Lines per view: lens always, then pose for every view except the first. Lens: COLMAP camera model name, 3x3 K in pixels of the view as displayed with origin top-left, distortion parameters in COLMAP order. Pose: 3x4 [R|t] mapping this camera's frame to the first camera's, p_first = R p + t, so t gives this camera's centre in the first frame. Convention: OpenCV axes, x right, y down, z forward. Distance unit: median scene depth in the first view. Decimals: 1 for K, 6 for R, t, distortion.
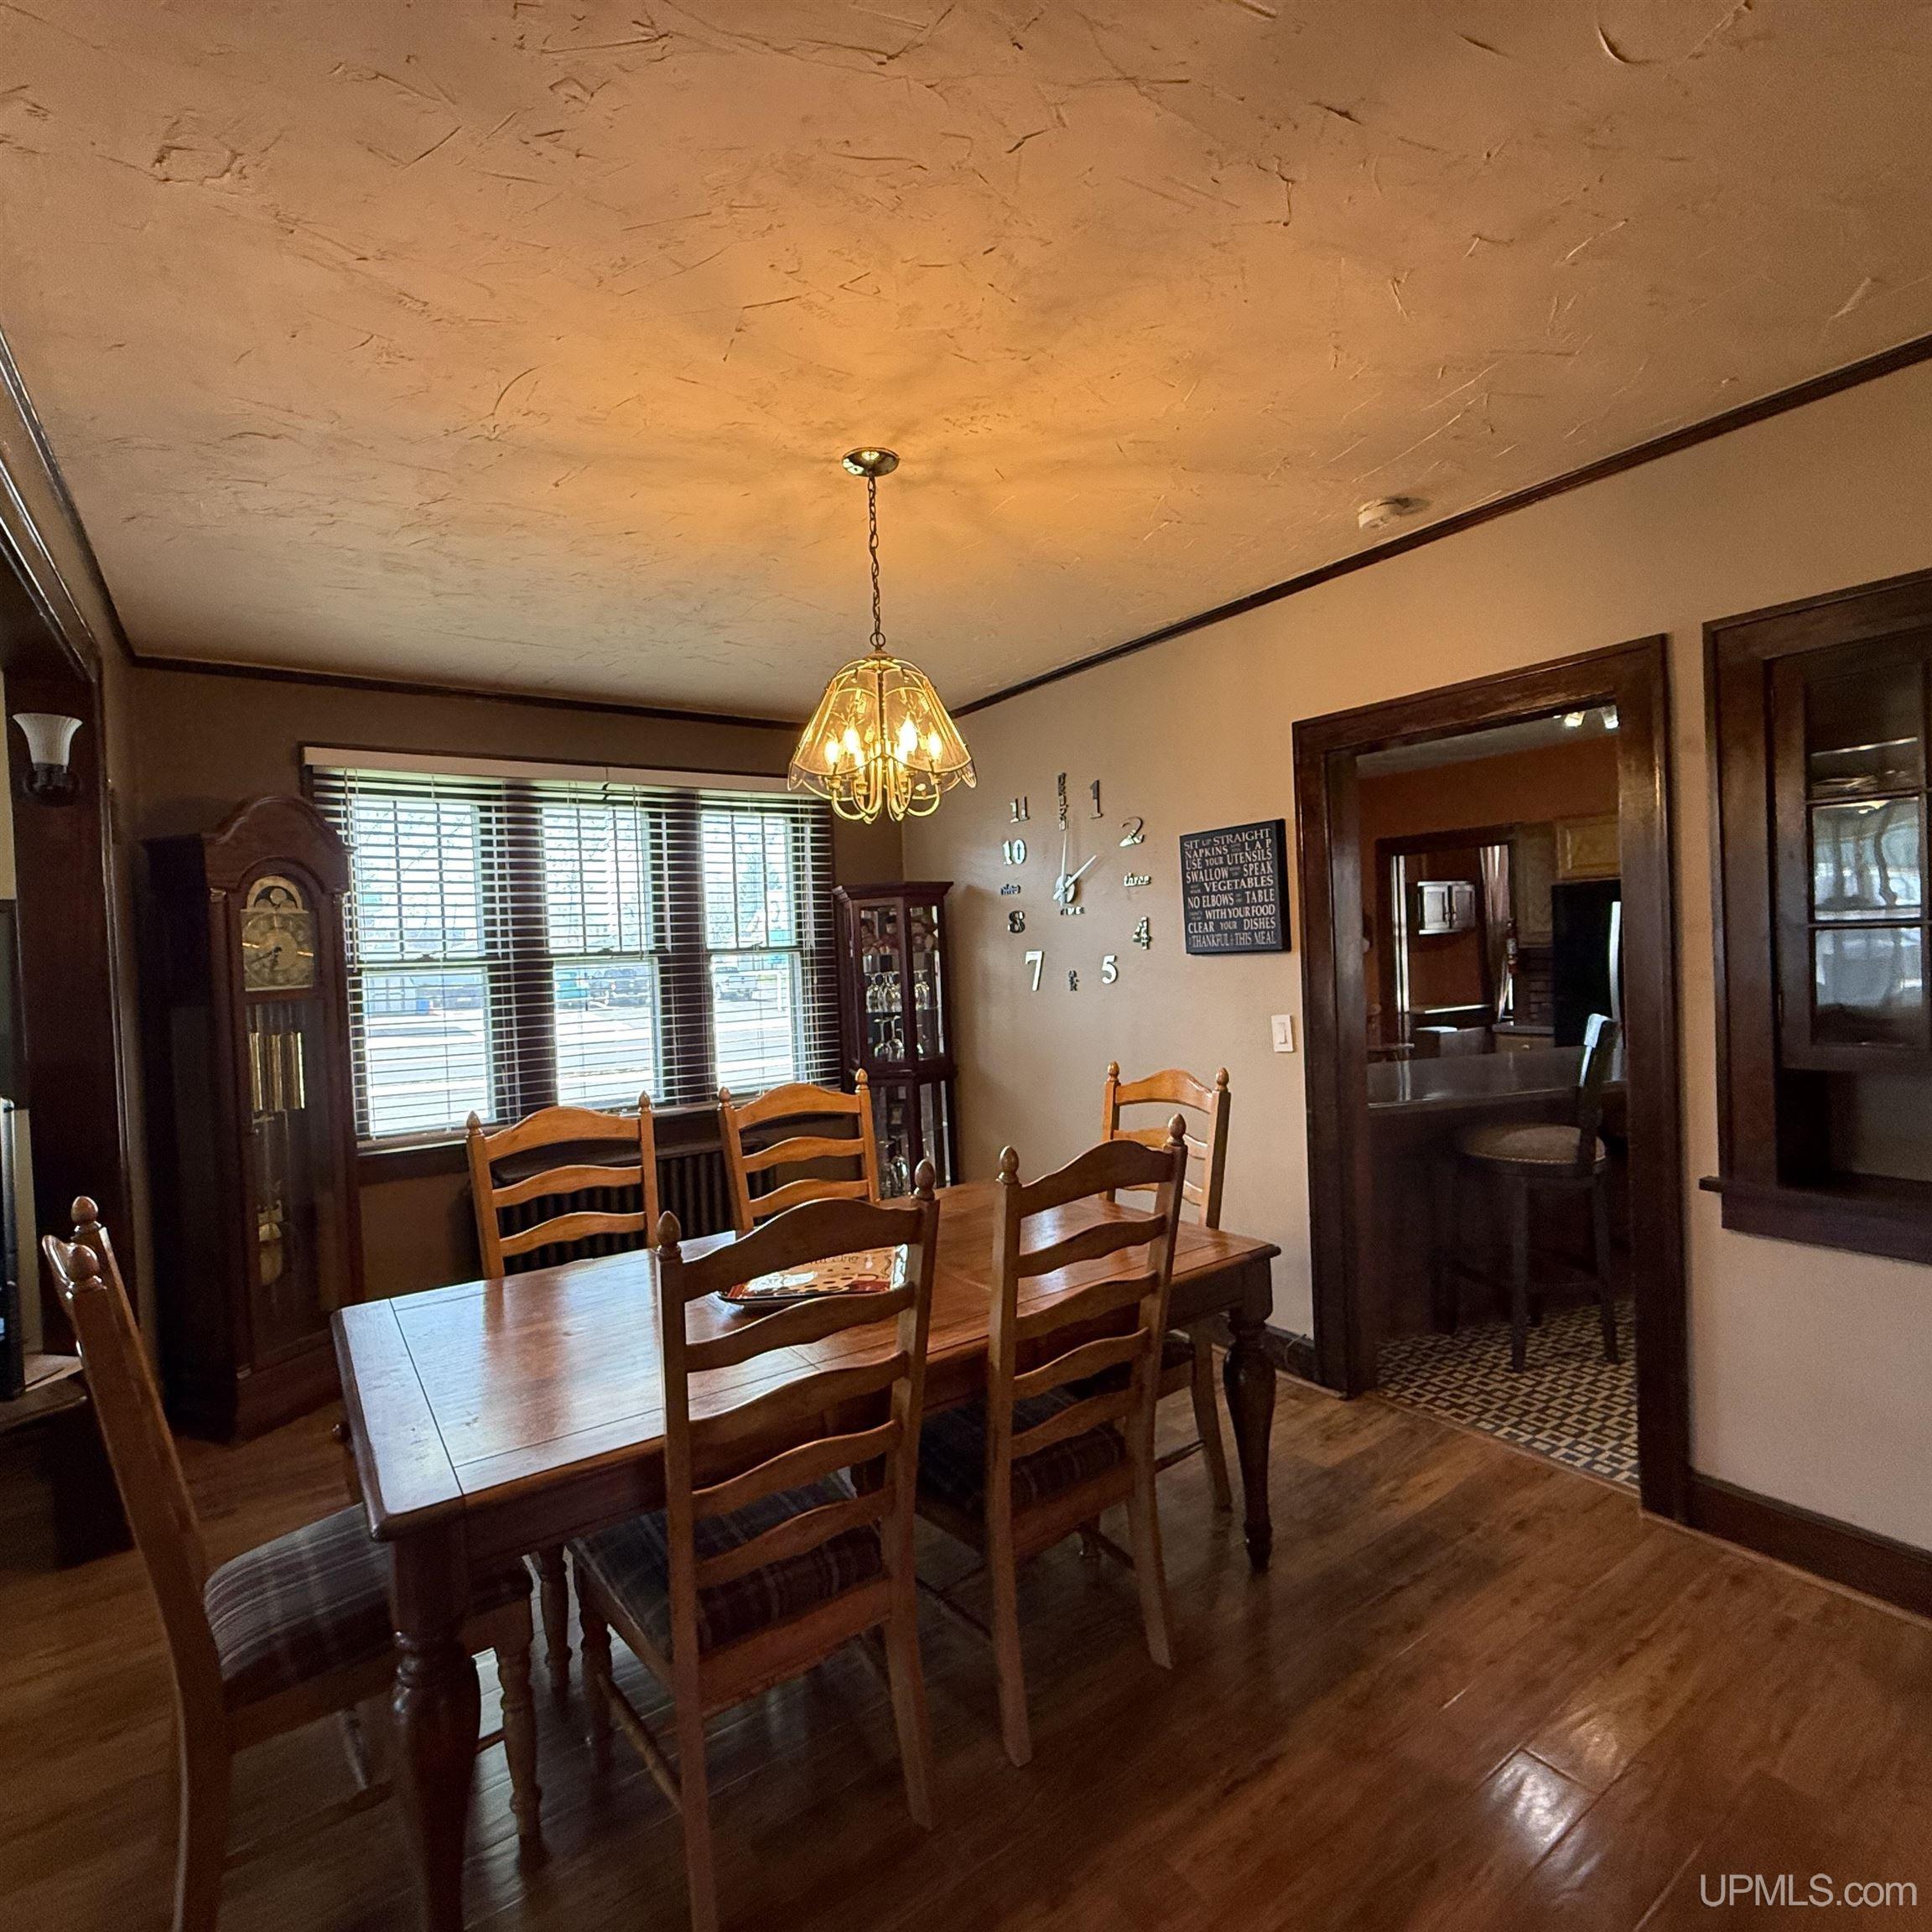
lens RADIAL K [[1011.2, 0, 966.0], [0, 1011.2, 966.0], [0, 0, 1]] dist [-0.000119, 0.000268]
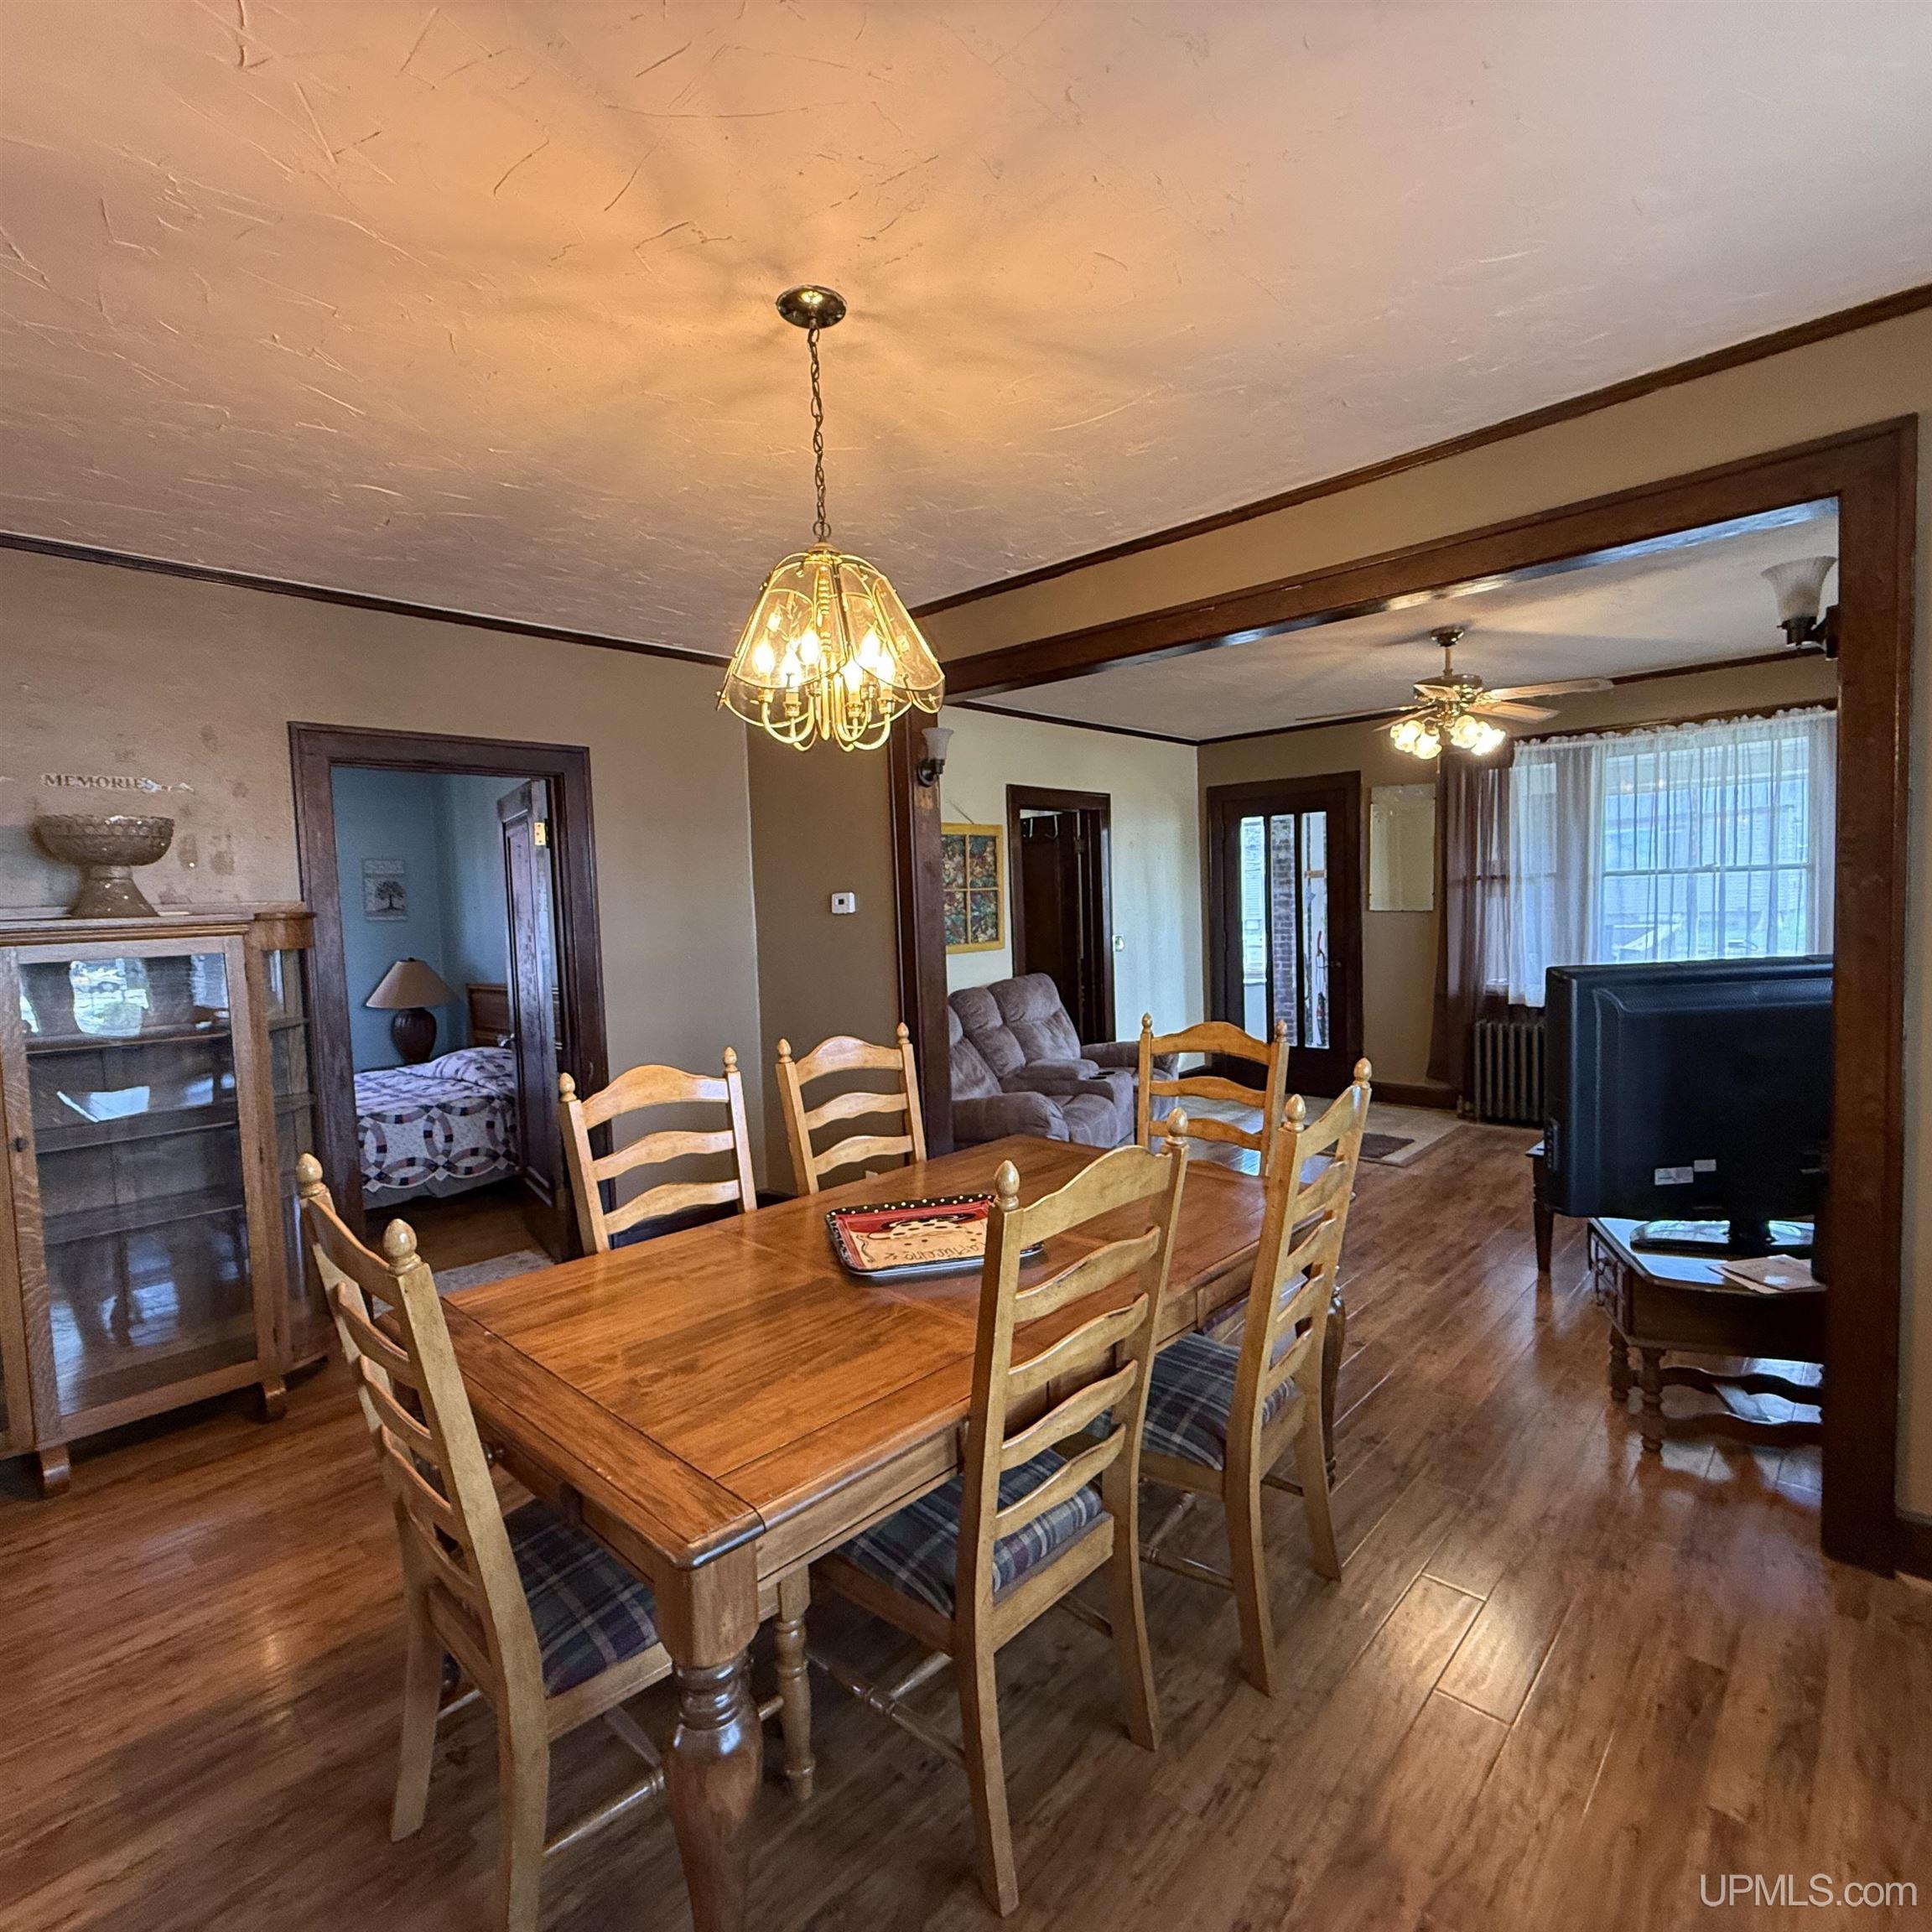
lens RADIAL K [[1022.2, 0, 962.7], [0, 1022.2, 965.7], [0, 0, 1]] dist [-0.002658, 0.000583]
pose [[-0.975128, 0.087251, -0.203746, 0.001366], [0.070432, 0.993591, 0.088406, -0.021752], [0.210153, 0.071857, -0.975024, 1.219831]]
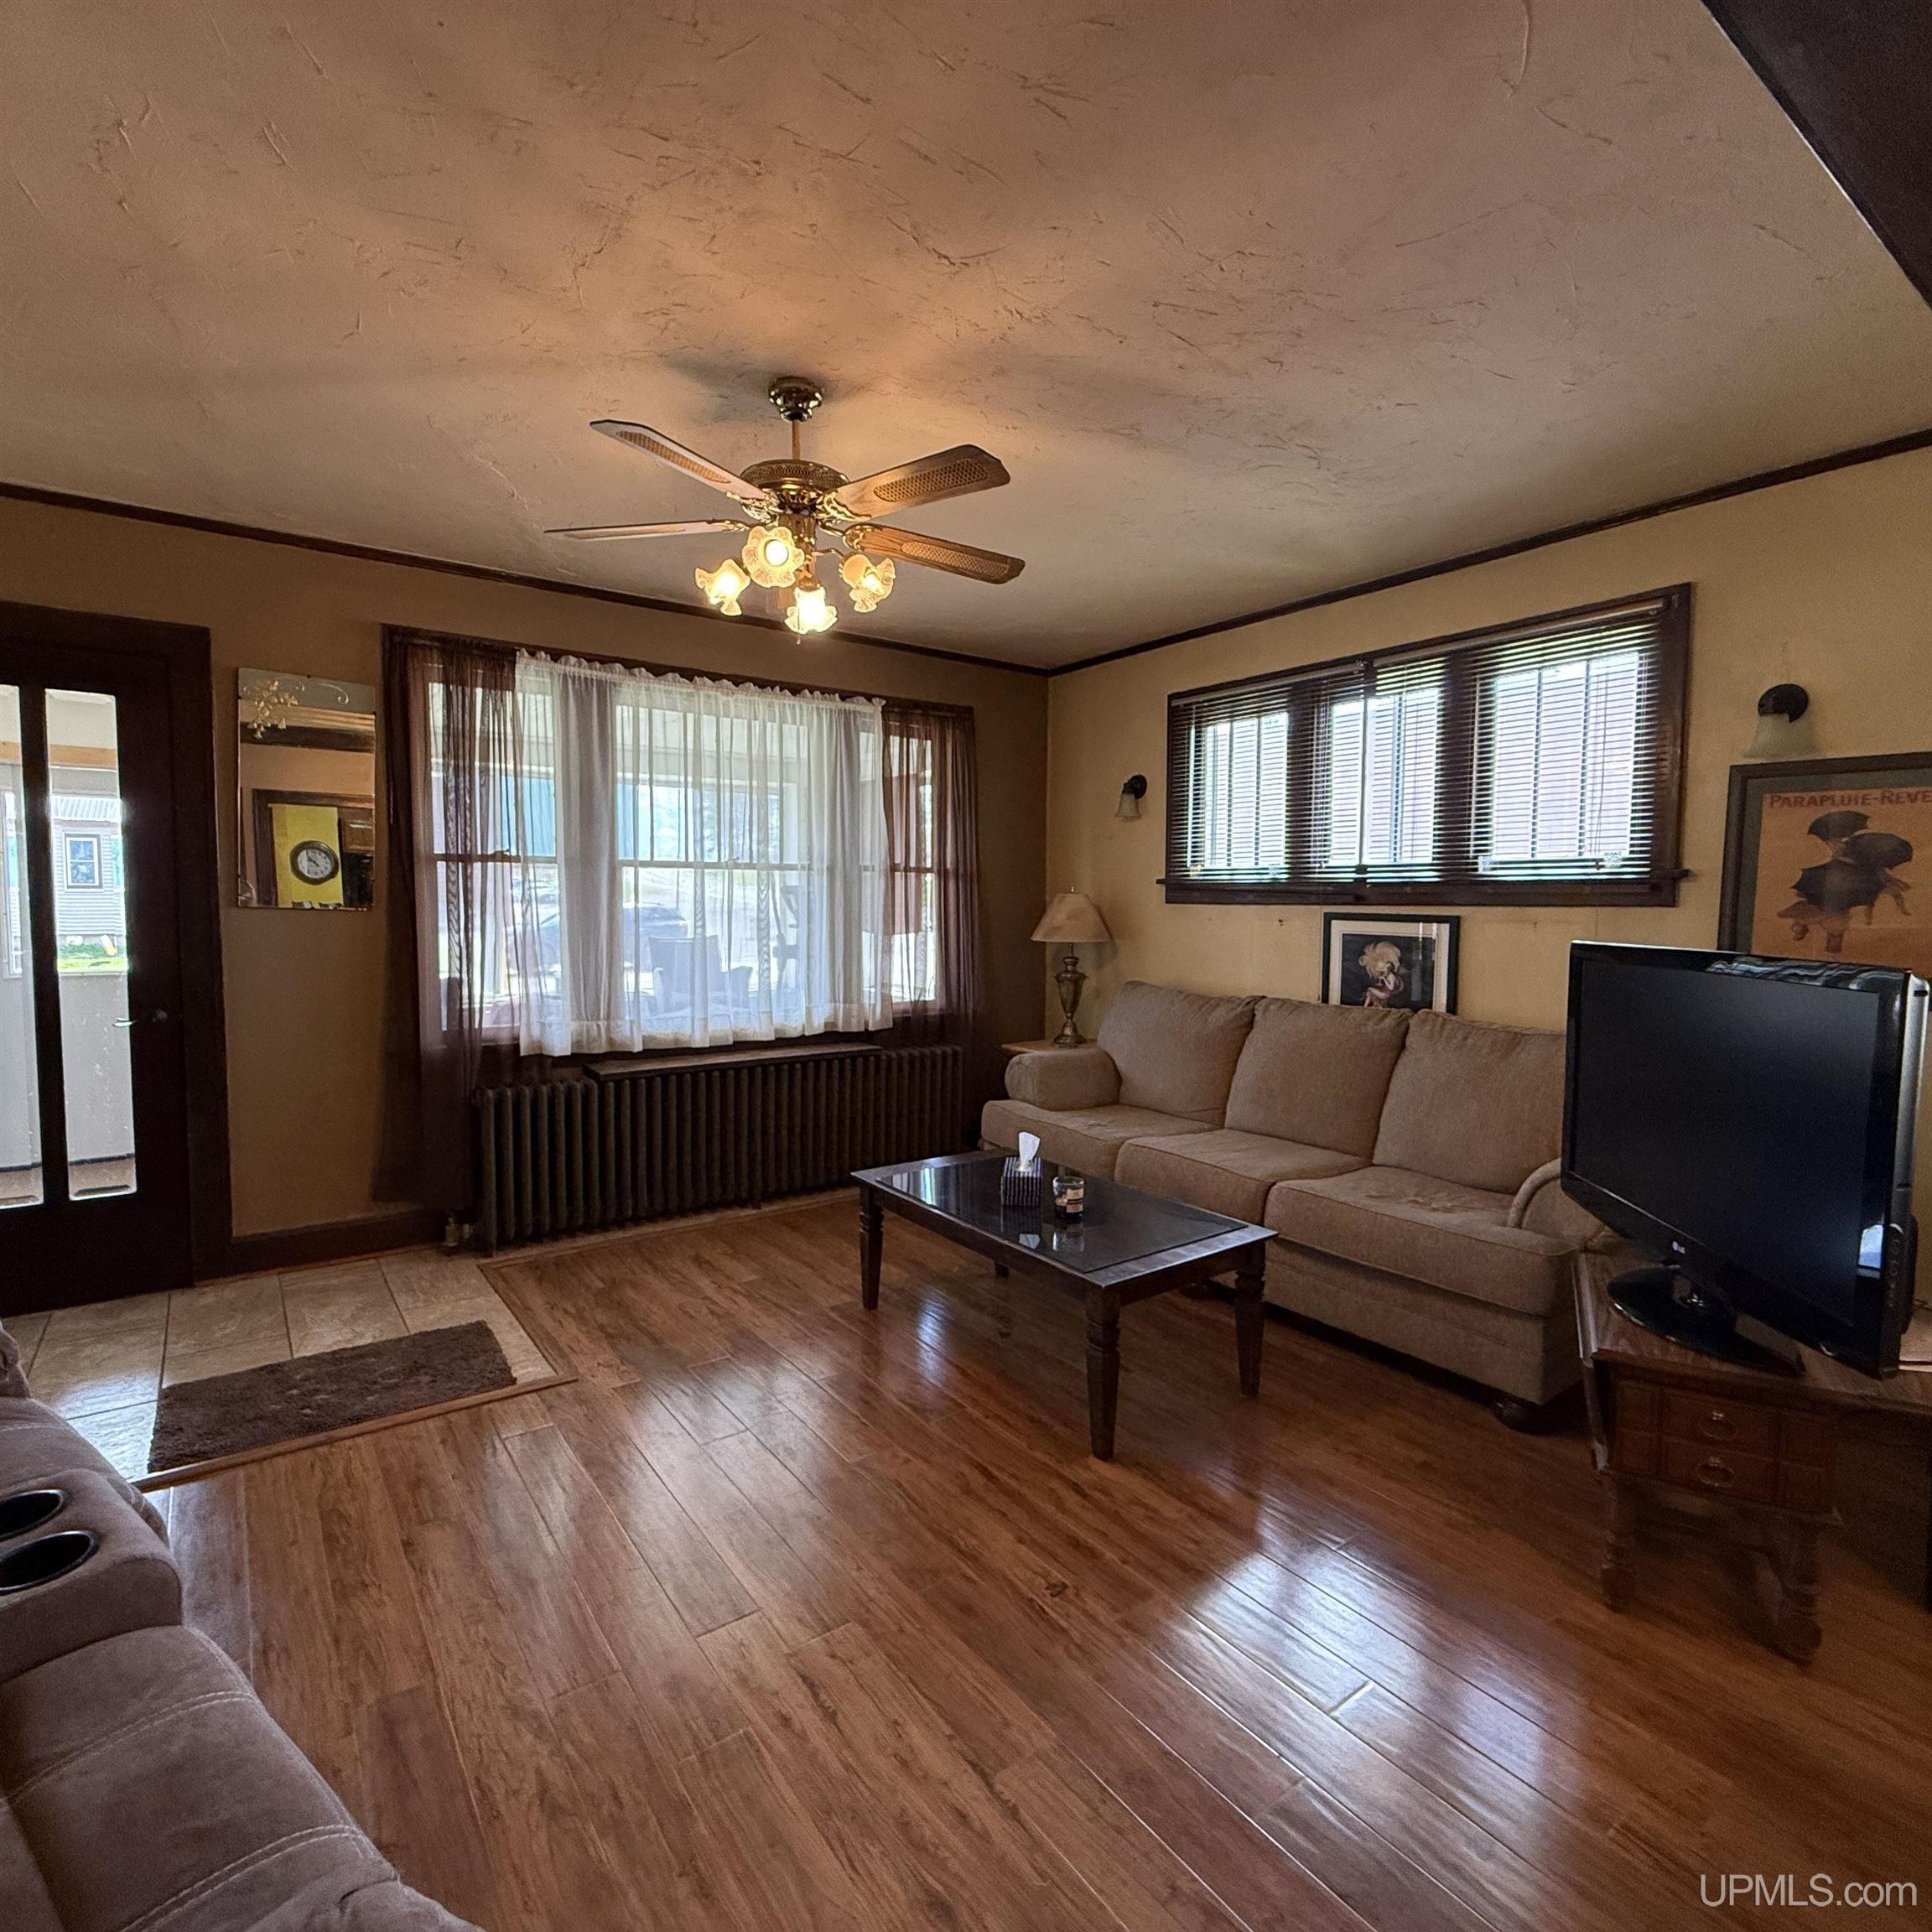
lens RADIAL K [[1022.2, 0, 962.7], [0, 1022.2, 965.7], [0, 0, 1]] dist [-0.002658, 0.000583]
pose [[0.018722, 0.102664, -0.994540, -0.138898], [-0.024600, 0.994460, 0.102193, 0.038239], [0.999522, 0.022553, 0.021144, 0.178667]]
